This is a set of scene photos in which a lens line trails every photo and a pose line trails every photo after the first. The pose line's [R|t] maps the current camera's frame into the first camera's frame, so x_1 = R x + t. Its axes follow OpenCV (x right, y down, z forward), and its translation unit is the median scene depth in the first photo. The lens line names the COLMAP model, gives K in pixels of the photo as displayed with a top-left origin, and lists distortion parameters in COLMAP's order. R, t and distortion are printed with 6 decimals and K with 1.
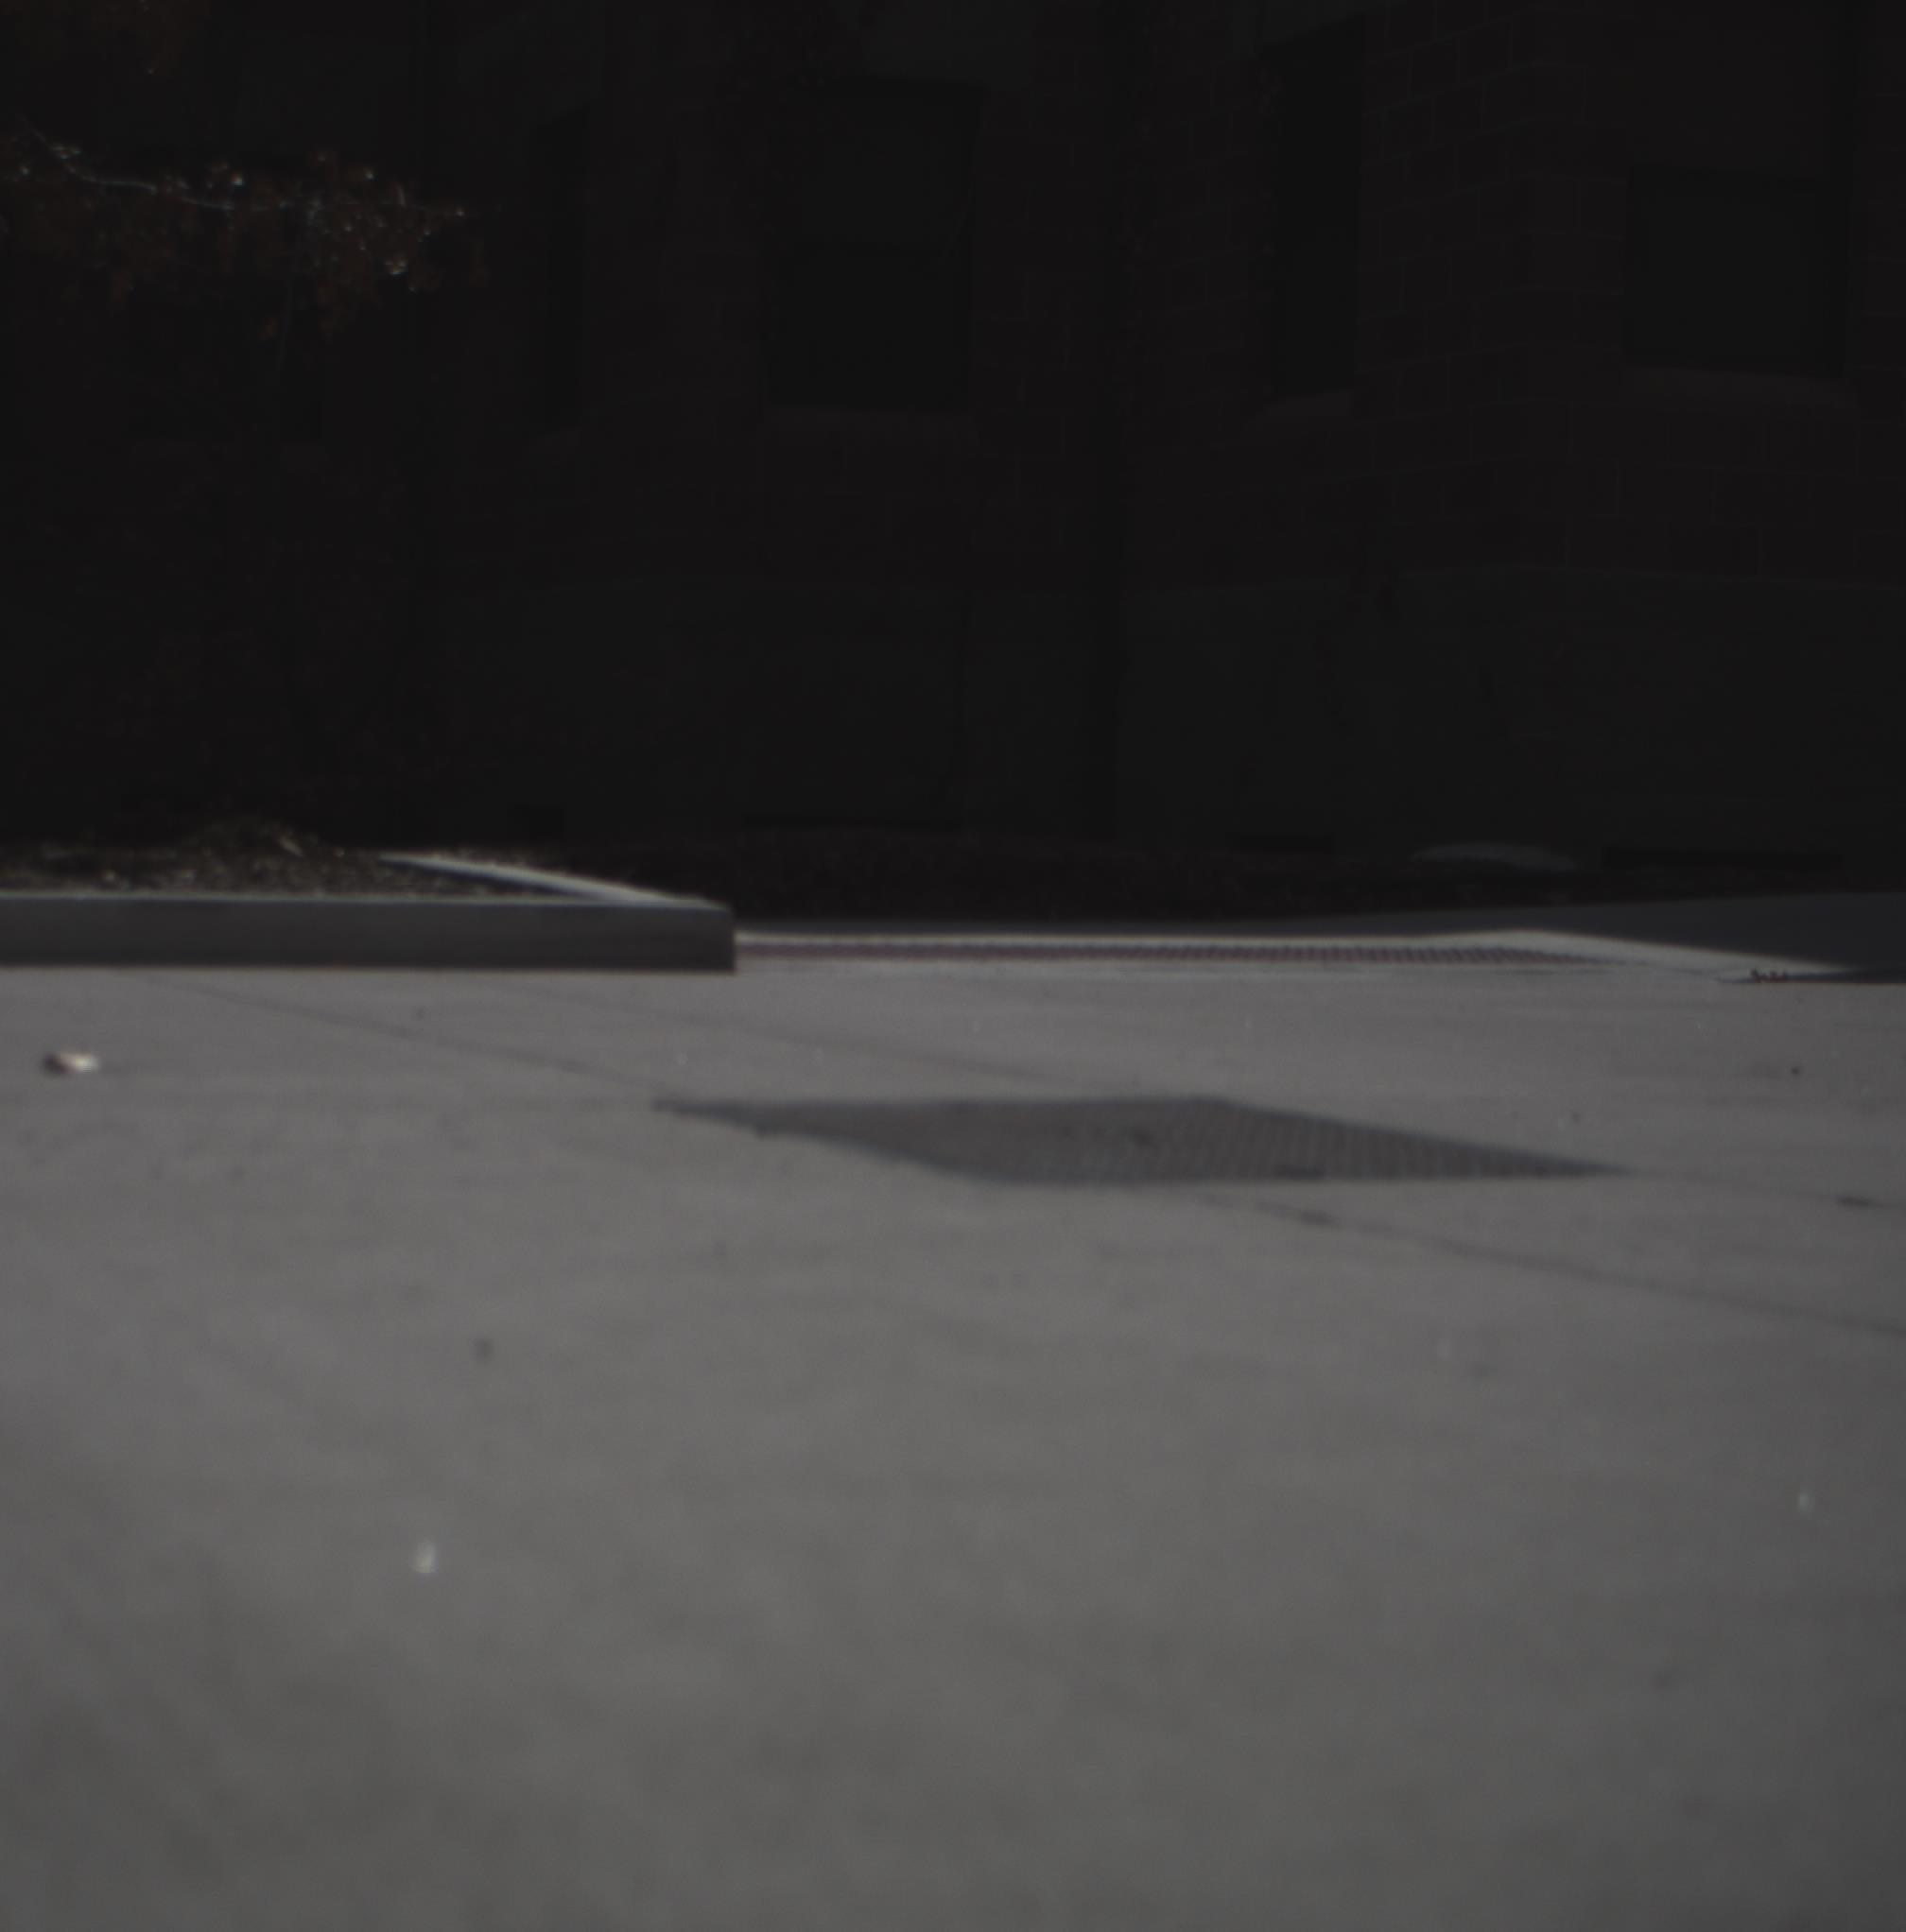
lens RADIAL K [[4101.0, 0, 765.6], [0, 4101.0, 964.0], [0, 0, 1]] dist [-0.162187, 0.208173]
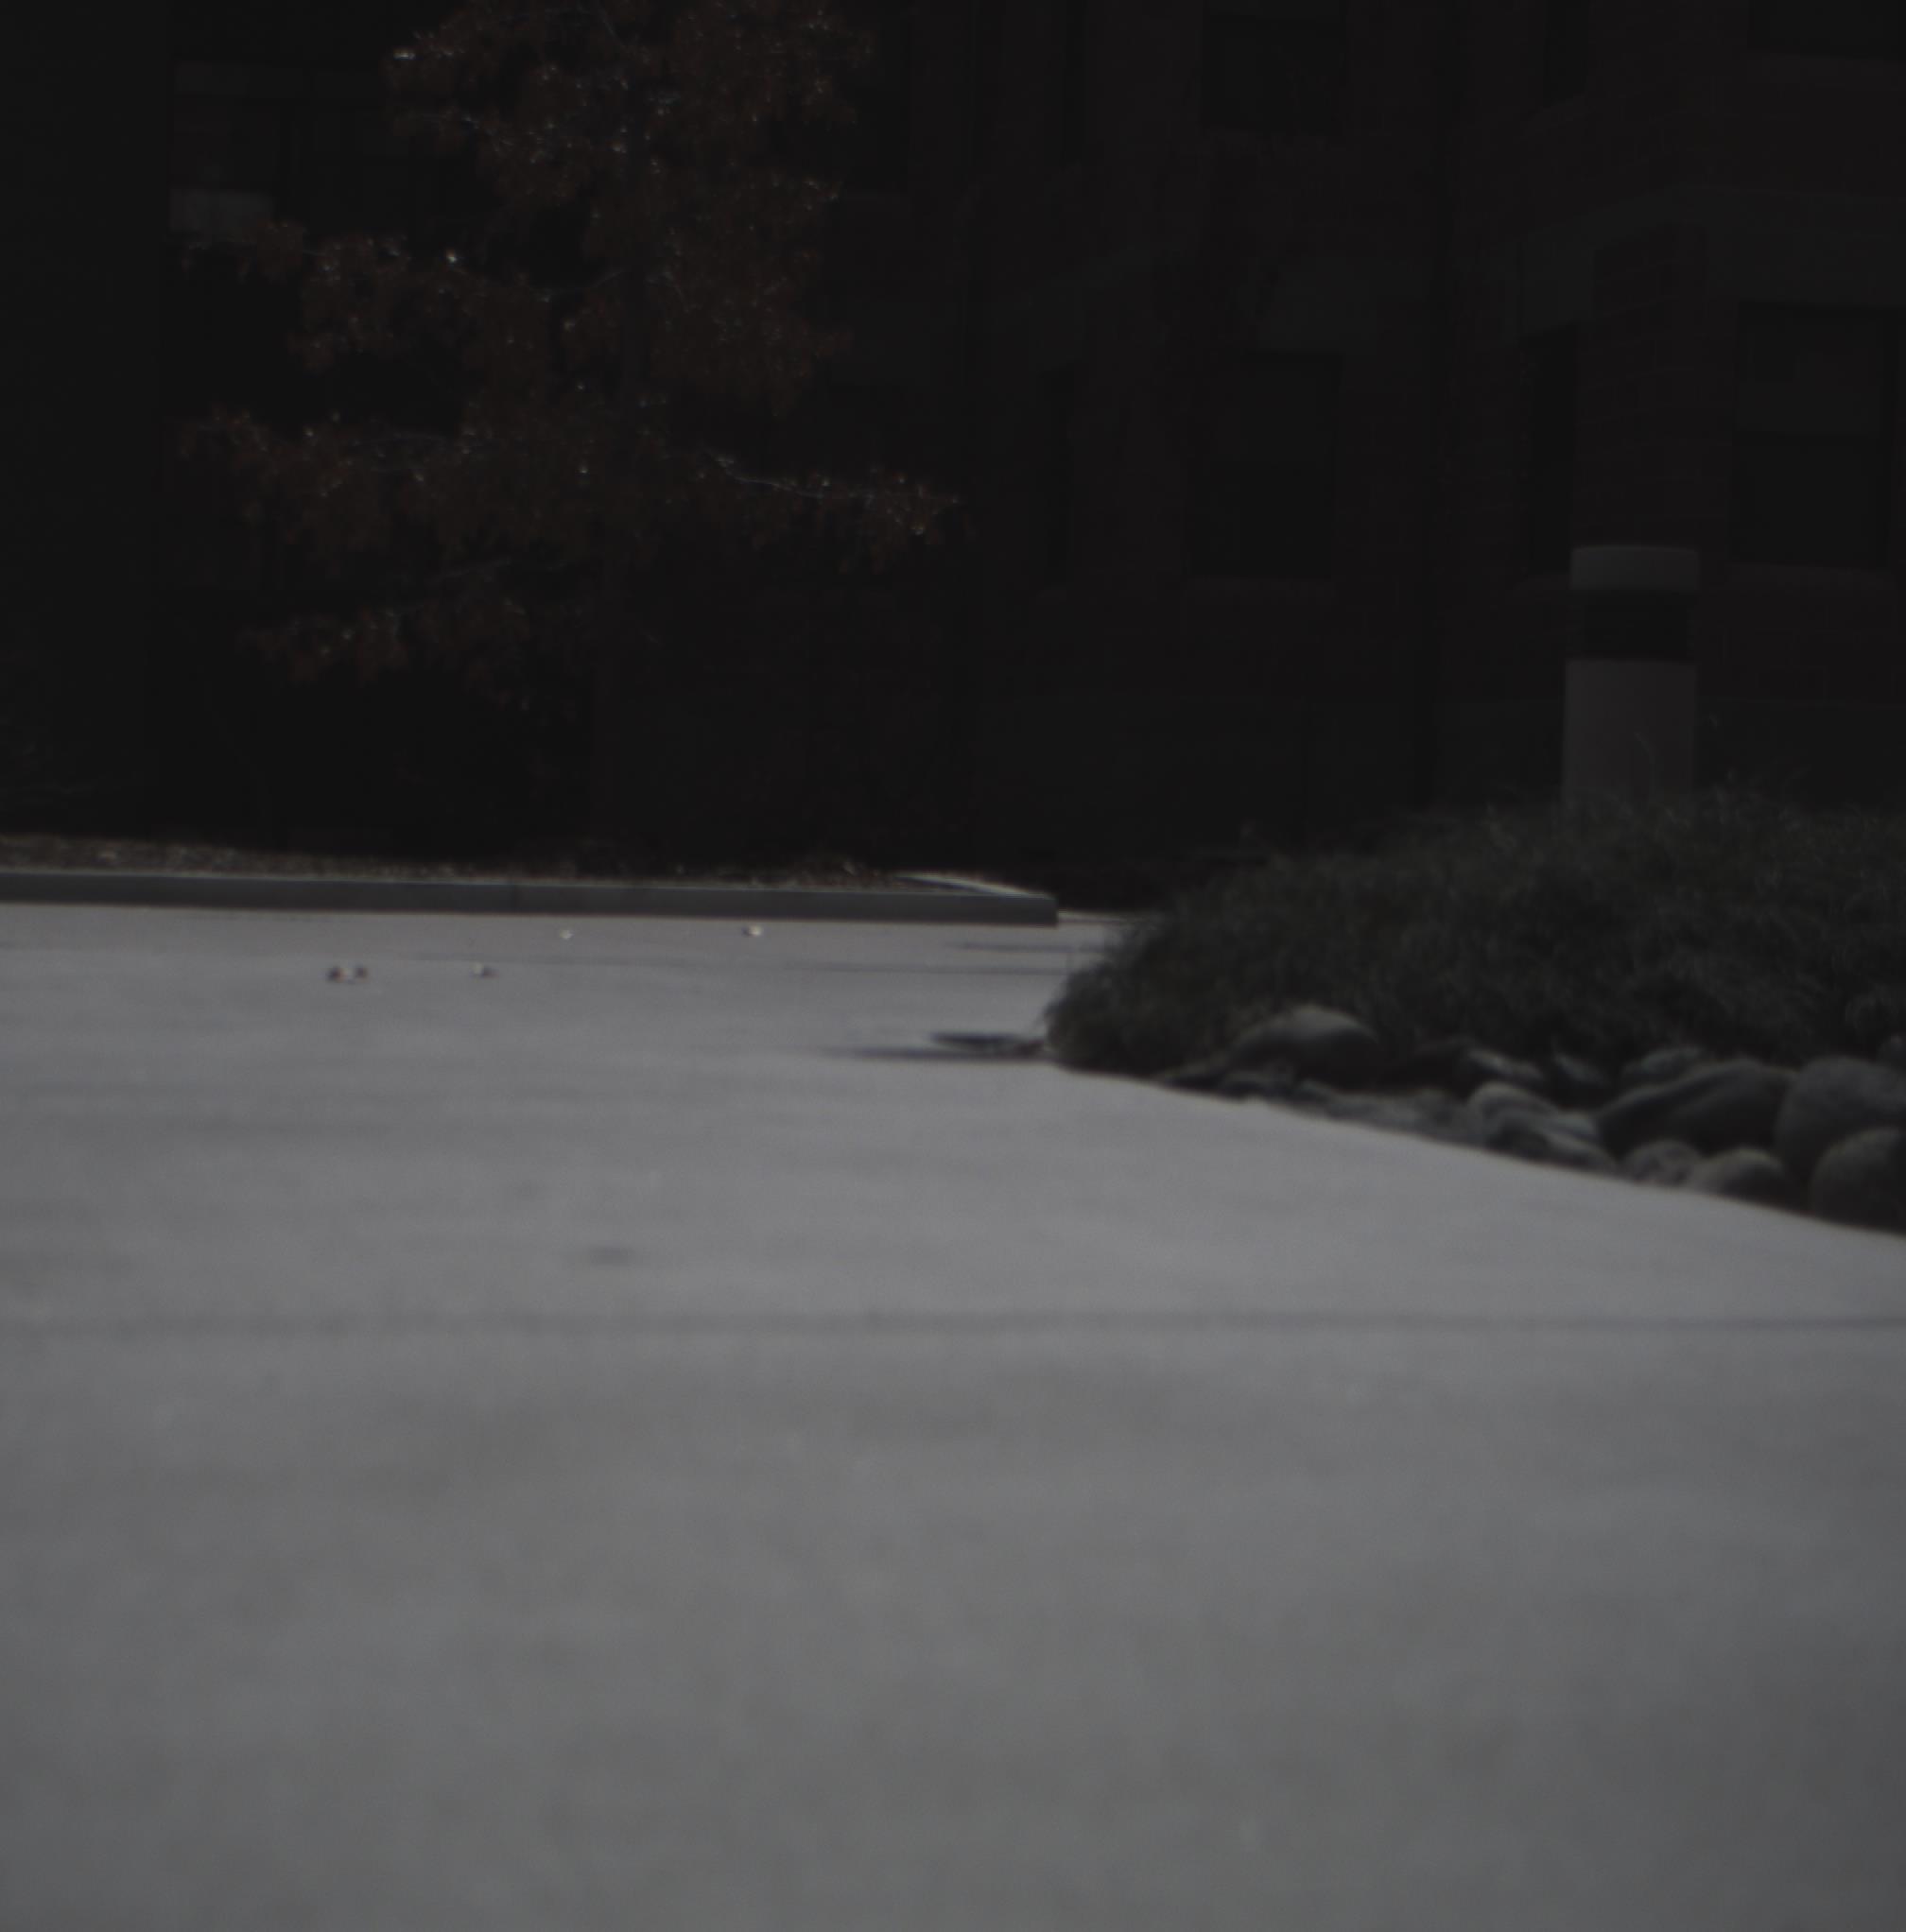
lens RADIAL K [[4101.0, 0, 765.6], [0, 4101.0, 964.0], [0, 0, 1]] dist [-0.162187, 0.208173]
pose [[0.988931, 0.008805, -0.148116, 0.121634], [-0.010538, 0.999885, -0.010916, 0.035126], [0.148003, 0.012355, 0.988910, -0.839449]]
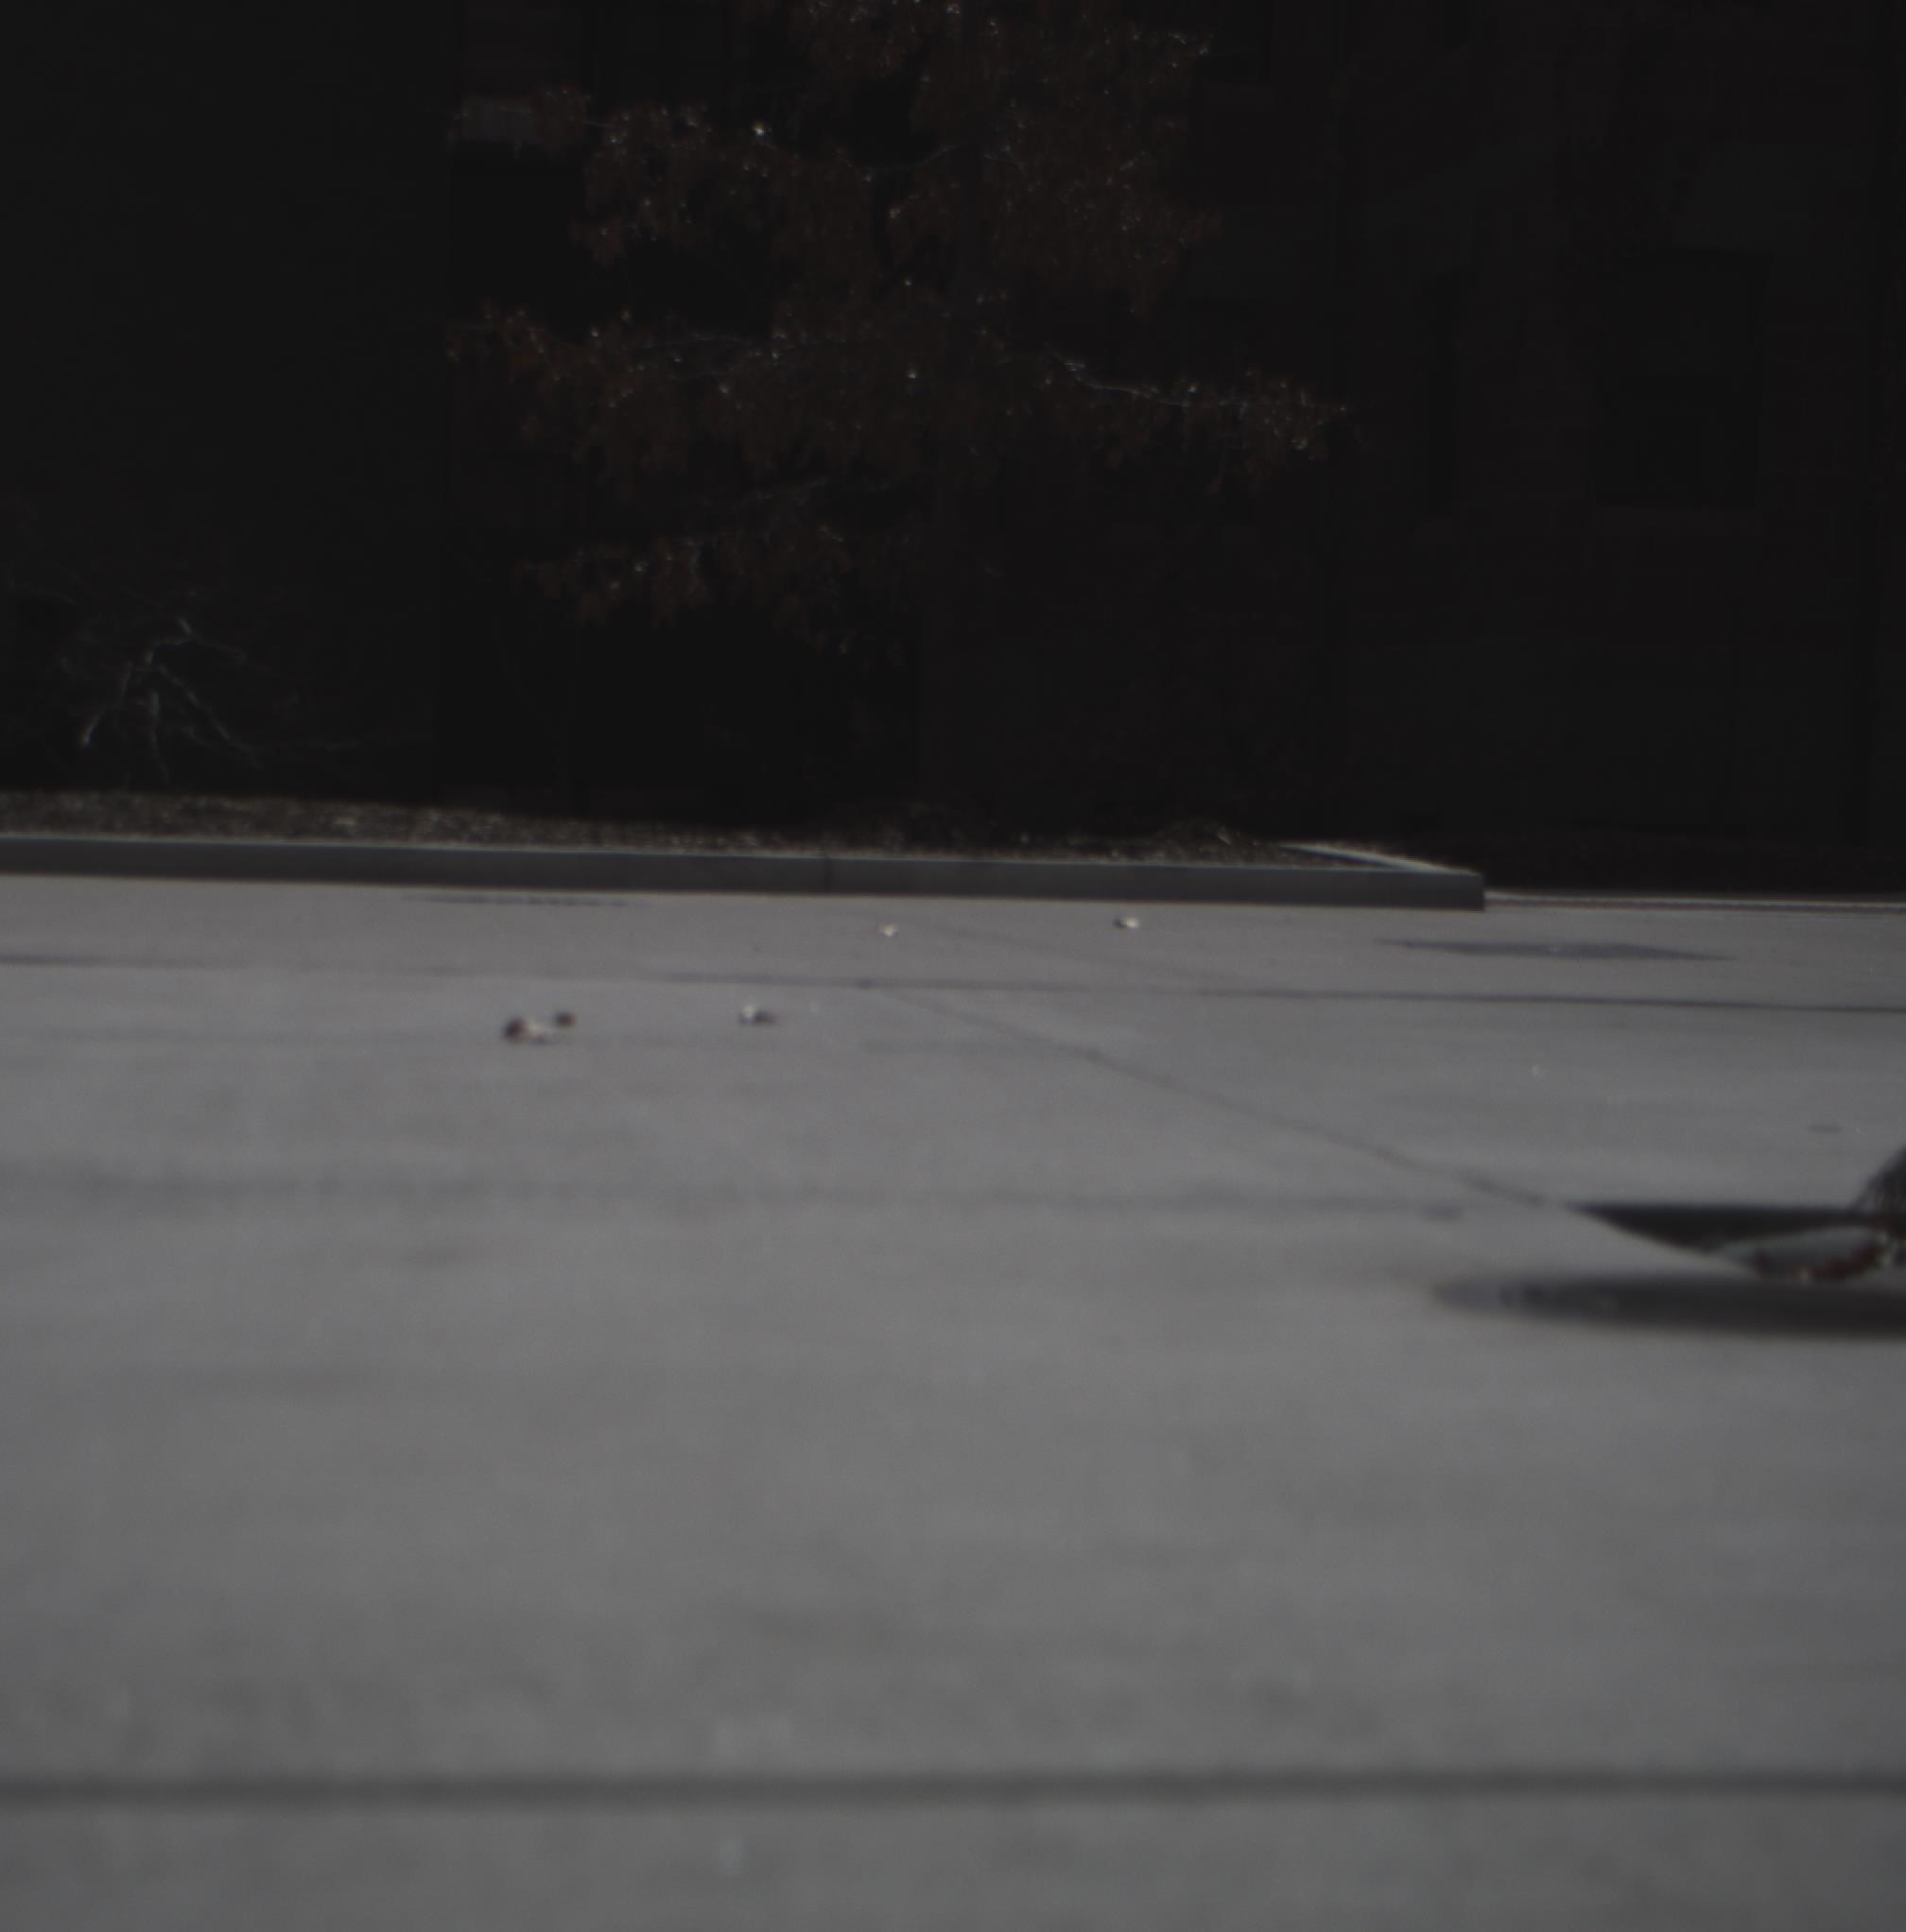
lens RADIAL K [[4101.0, 0, 765.6], [0, 4101.0, 964.0], [0, 0, 1]] dist [-0.162187, 0.208173]
pose [[0.973962, 0.013585, -0.226303, 0.068166], [-0.013943, 0.999903, 0.000019, 0.022014], [0.226281, 0.003137, 0.974057, -0.566948]]
